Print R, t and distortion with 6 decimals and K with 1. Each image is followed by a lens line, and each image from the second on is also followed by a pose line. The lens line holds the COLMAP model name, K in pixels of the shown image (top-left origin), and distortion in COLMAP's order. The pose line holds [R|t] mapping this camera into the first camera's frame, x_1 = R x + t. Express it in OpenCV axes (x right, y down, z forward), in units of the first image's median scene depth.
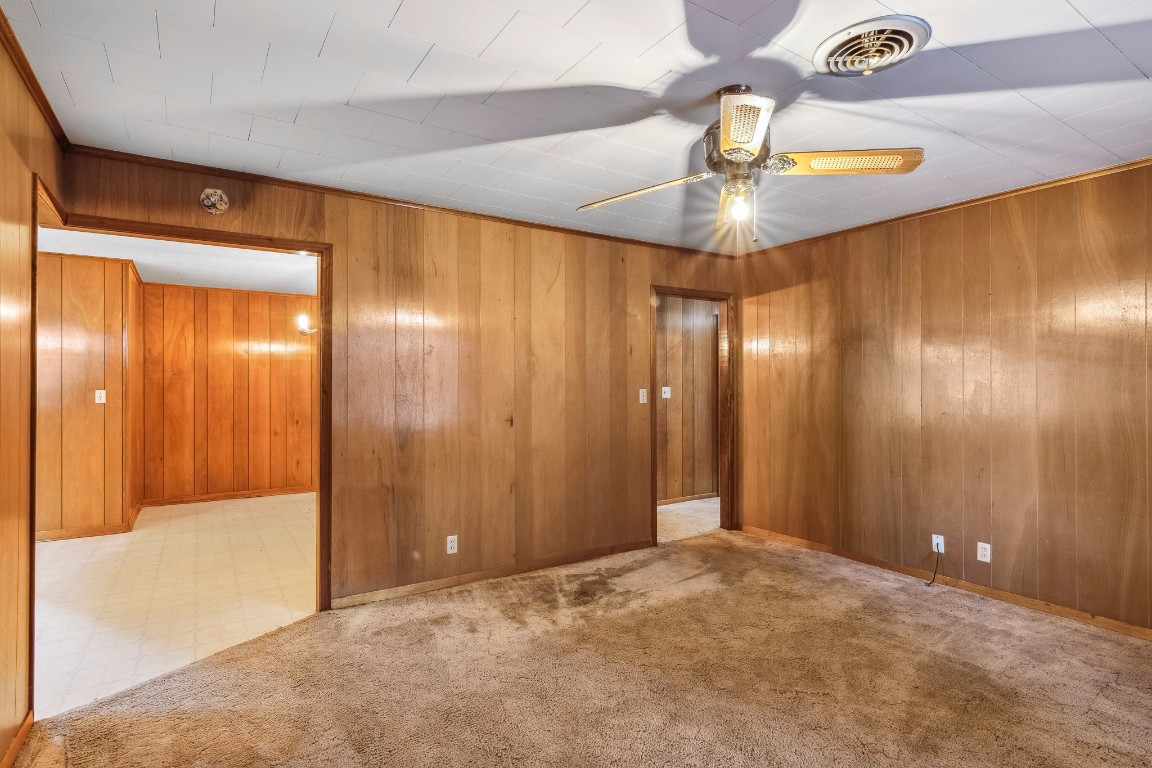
lens RADIAL K [[588.0, 0, 573.4], [0, 588.0, 383.8], [0, 0, 1]] dist [0.002541, 0.002226]
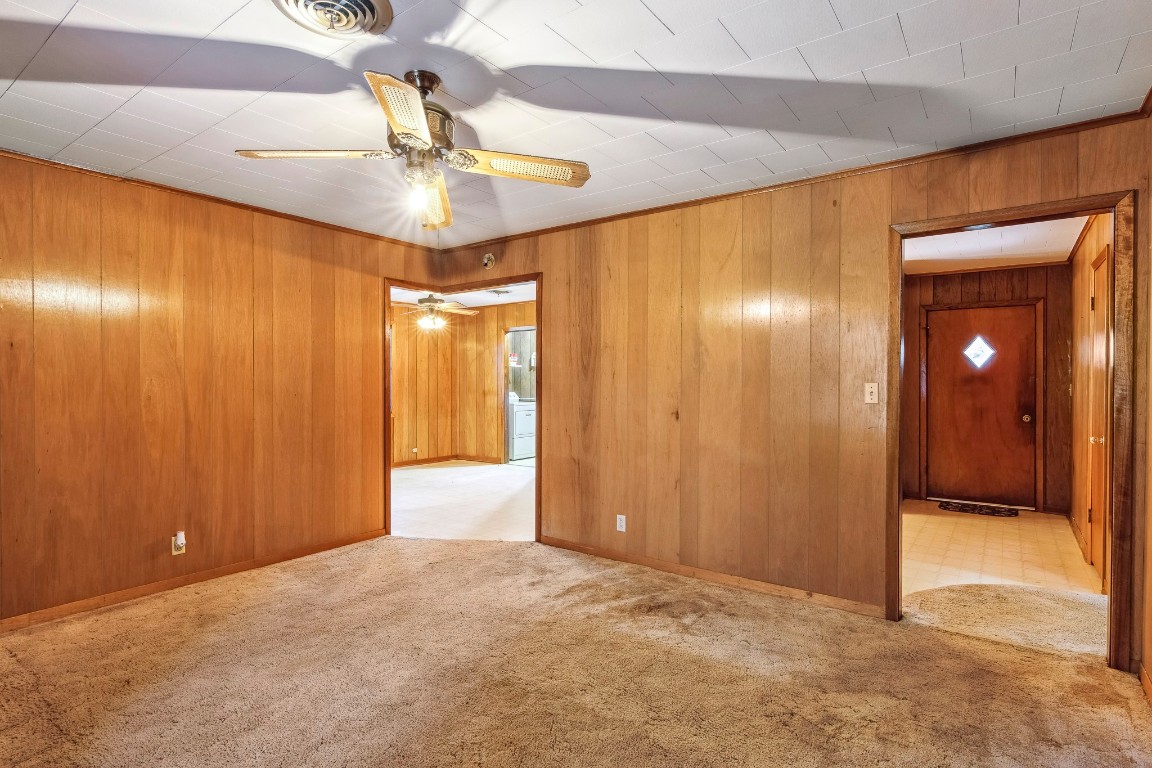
lens RADIAL K [[588.0, 0, 571.1], [0, 588.0, 381.6], [0, 0, 1]] dist [0.002541, 0.002226]
pose [[0.343199, 0.011131, -0.939197, 0.785348], [0.005487, 0.999889, 0.013855, -0.005119], [0.939247, -0.009908, 0.343100, 0.540640]]
